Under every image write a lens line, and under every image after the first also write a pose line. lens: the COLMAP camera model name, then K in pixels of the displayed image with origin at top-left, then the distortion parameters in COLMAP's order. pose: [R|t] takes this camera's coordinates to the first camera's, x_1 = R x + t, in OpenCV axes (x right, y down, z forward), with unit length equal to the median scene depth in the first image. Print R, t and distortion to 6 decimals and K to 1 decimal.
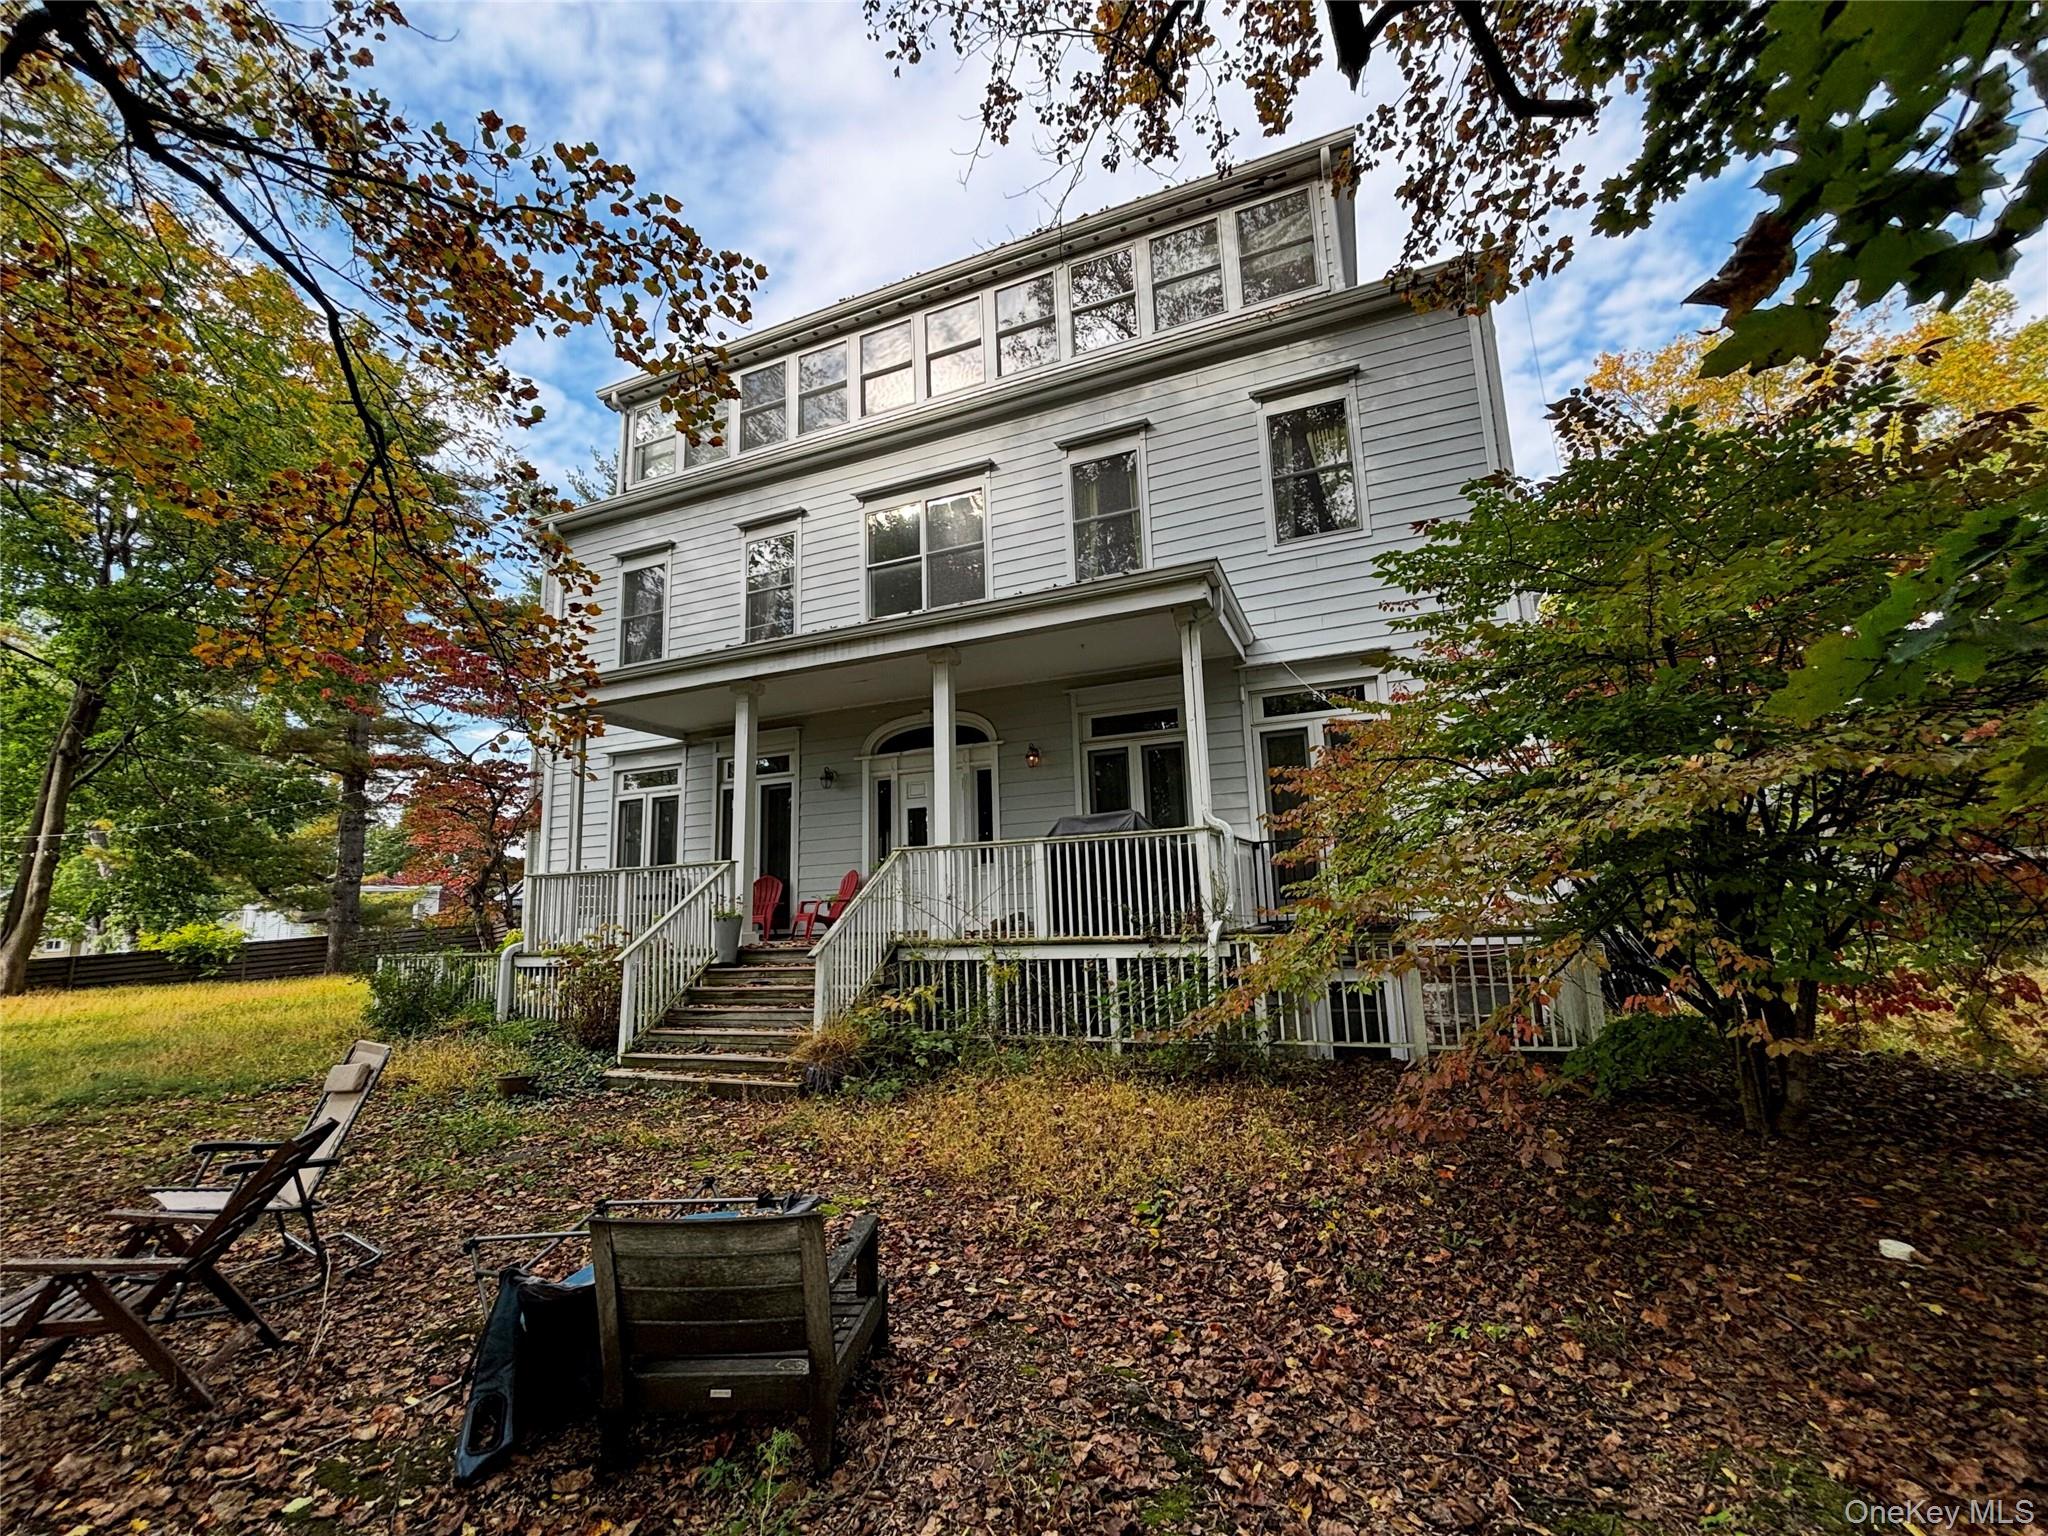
lens RADIAL K [[1042.0, 0, 1024.0], [0, 1042.0, 768.0], [0, 0, 1]] dist [0.002980, 0.000626]
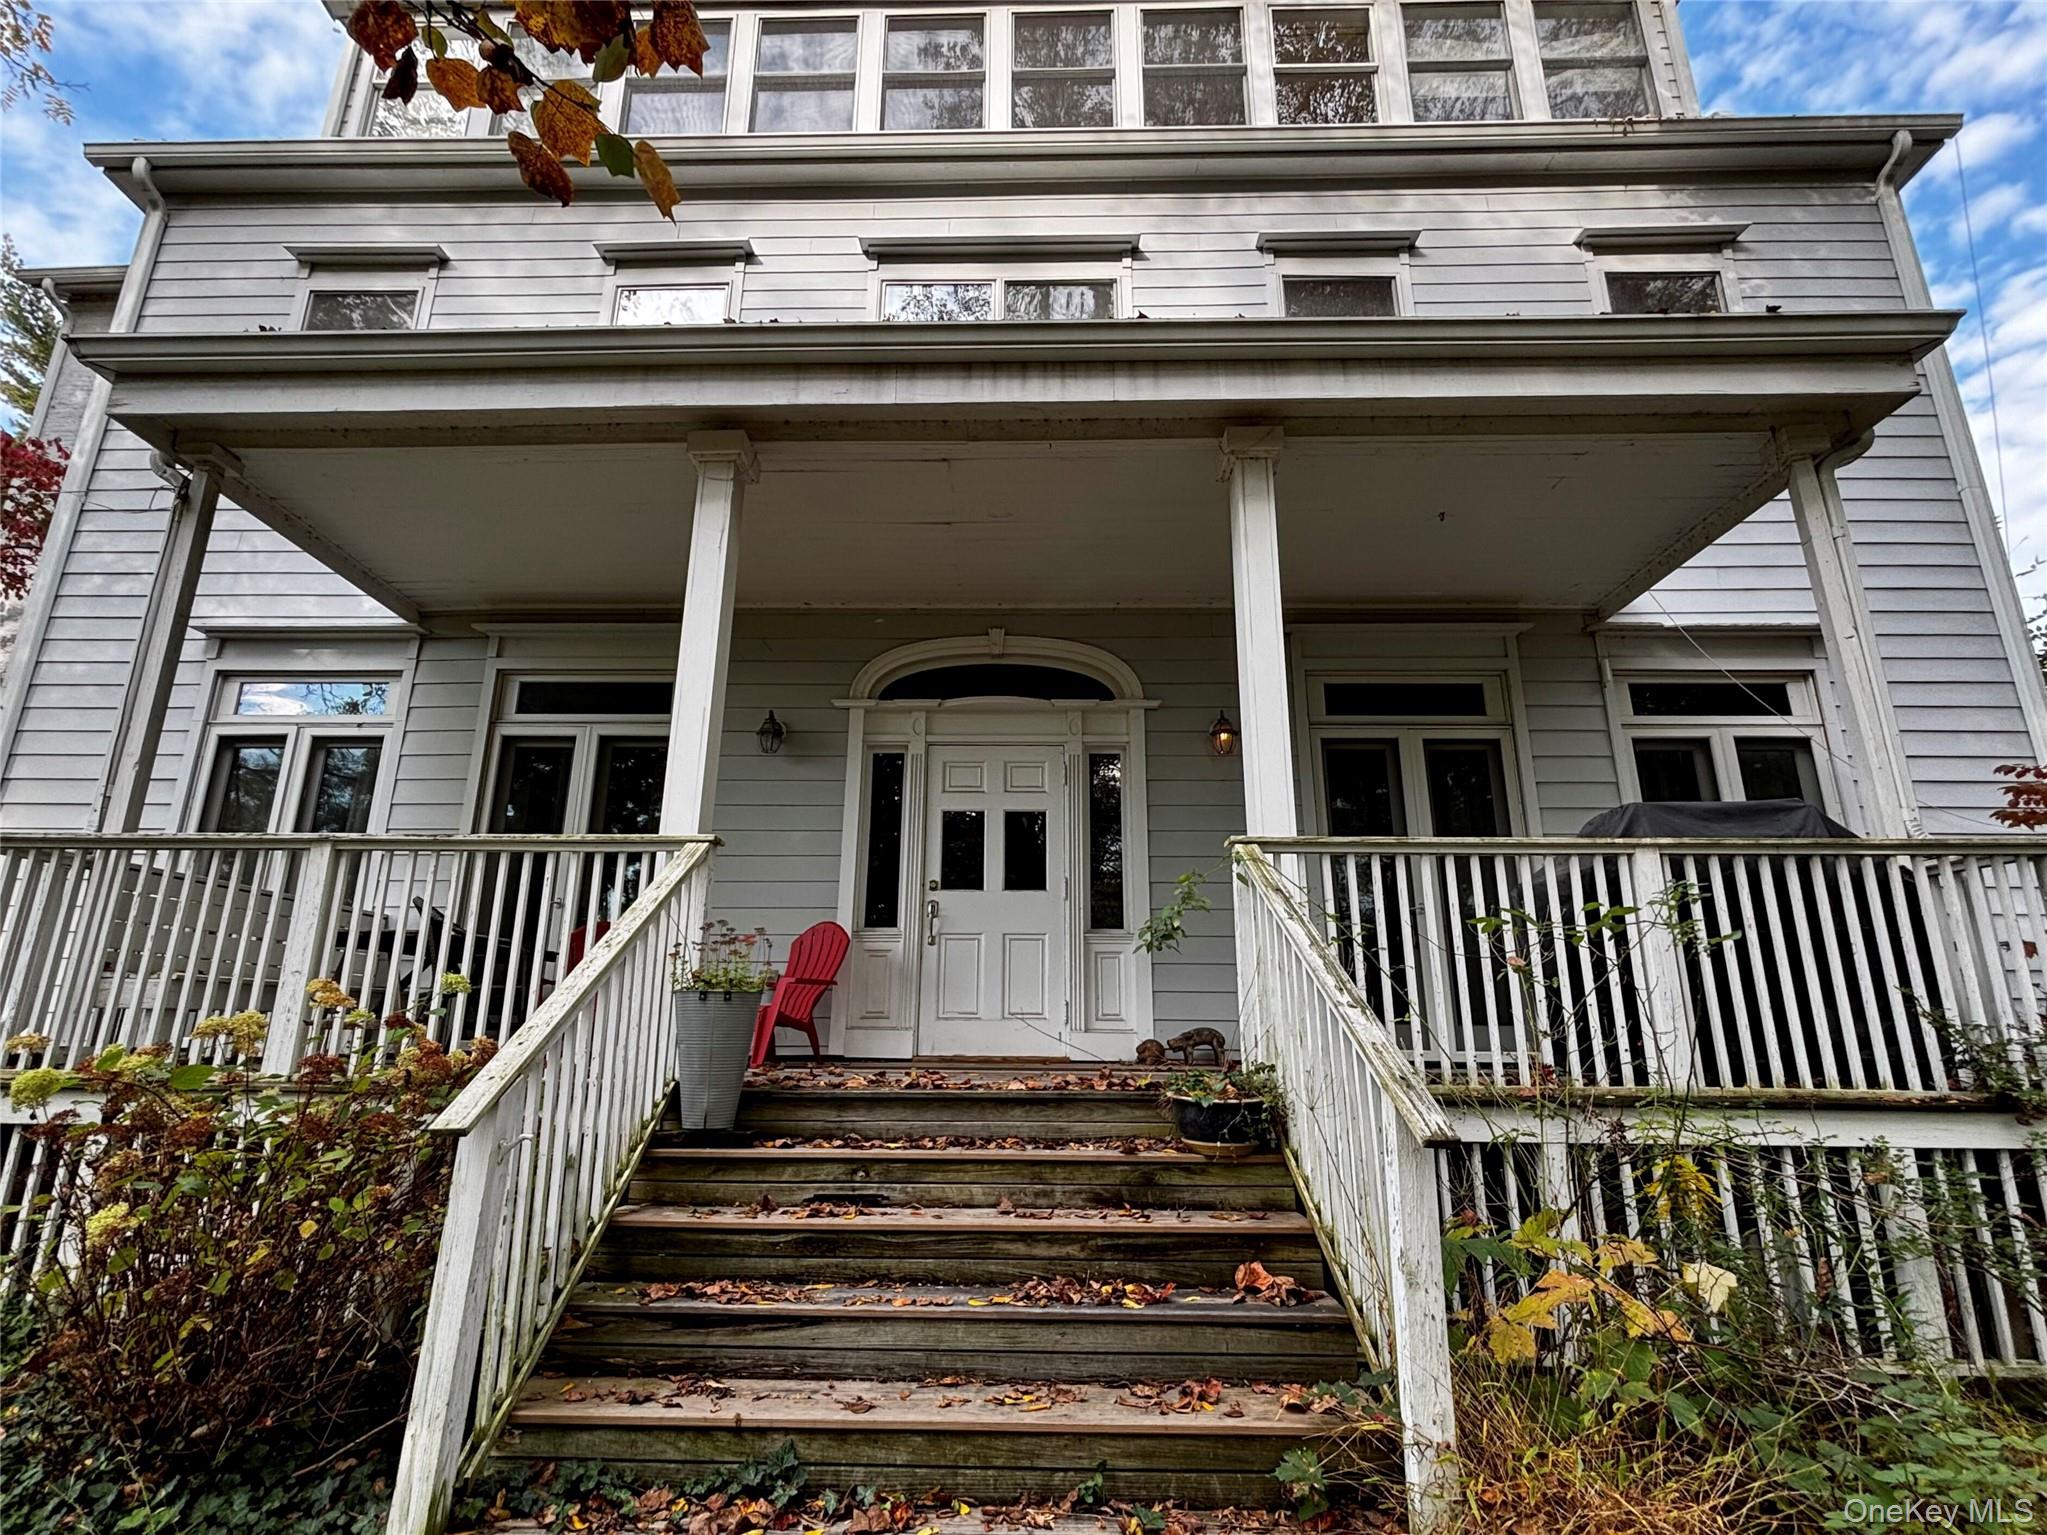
lens RADIAL K [[1041.5, 0, 1023.5], [0, 1041.5, 767.5], [0, 0, 1]] dist [0.002980, 0.000626]
pose [[0.914403, 0.147027, 0.377161, -0.299249], [-0.094760, 0.983567, -0.153679, 0.102224], [-0.393558, 0.104785, 0.913309, 0.578801]]
